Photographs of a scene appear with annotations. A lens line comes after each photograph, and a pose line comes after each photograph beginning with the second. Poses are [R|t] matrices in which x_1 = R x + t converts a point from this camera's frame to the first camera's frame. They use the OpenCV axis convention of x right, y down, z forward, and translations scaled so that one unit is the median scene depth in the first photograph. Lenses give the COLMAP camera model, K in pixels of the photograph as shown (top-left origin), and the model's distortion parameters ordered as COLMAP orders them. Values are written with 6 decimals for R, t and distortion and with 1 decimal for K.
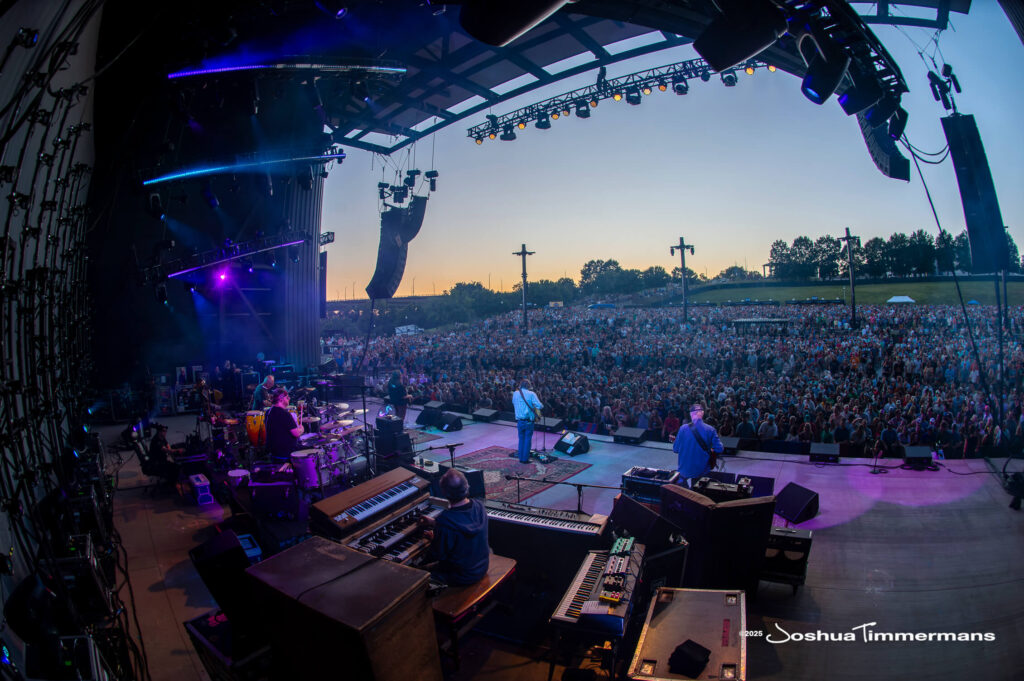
lens RADIAL K [[748.4, 0, 512.0], [0, 748.4, 340.5], [0, 0, 1]] dist [-0.000675, -0.000850]
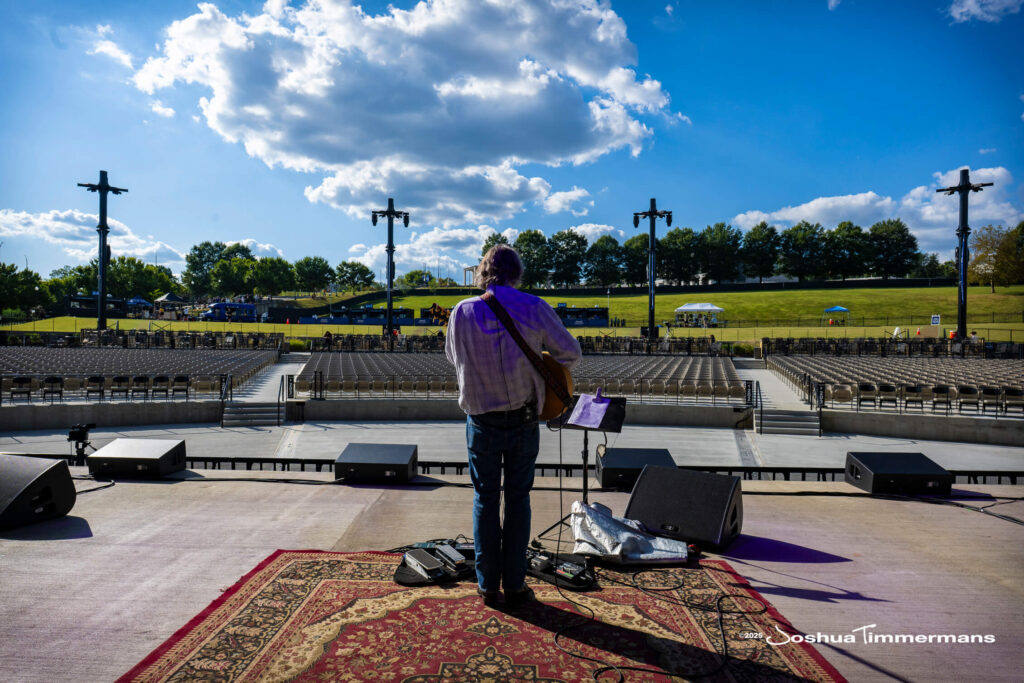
lens RADIAL K [[596.6, 0, 493.7], [0, 596.6, 353.7], [0, 0, 1]] dist [0.000934, 0.000079]
pose [[0.771335, 0.008562, 0.636372, -0.033950], [0.006119, 0.999764, -0.020867, 0.001452], [-0.636400, 0.019990, 0.771100, 0.531572]]
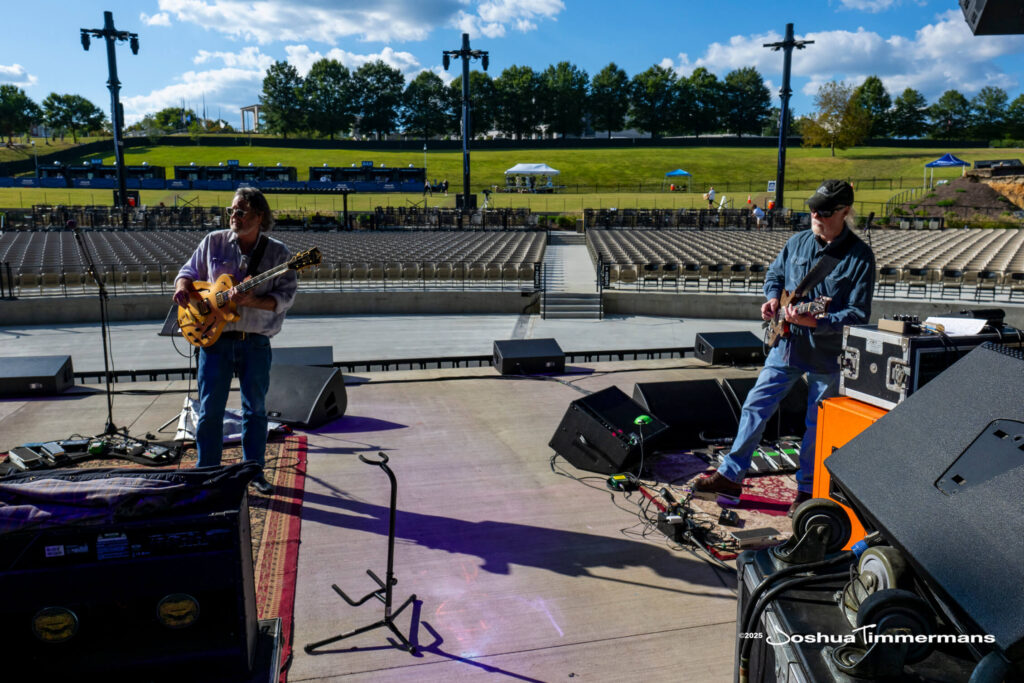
lens RADIAL K [[748.4, 0, 512.0], [0, 748.4, 341.5], [0, 0, 1]] dist [-0.000675, -0.000850]
pose [[0.566104, -0.126519, 0.814567, -0.035130], [0.019586, 0.989937, 0.140147, 0.000200], [-0.824101, -0.063384, 0.562885, 0.520612]]
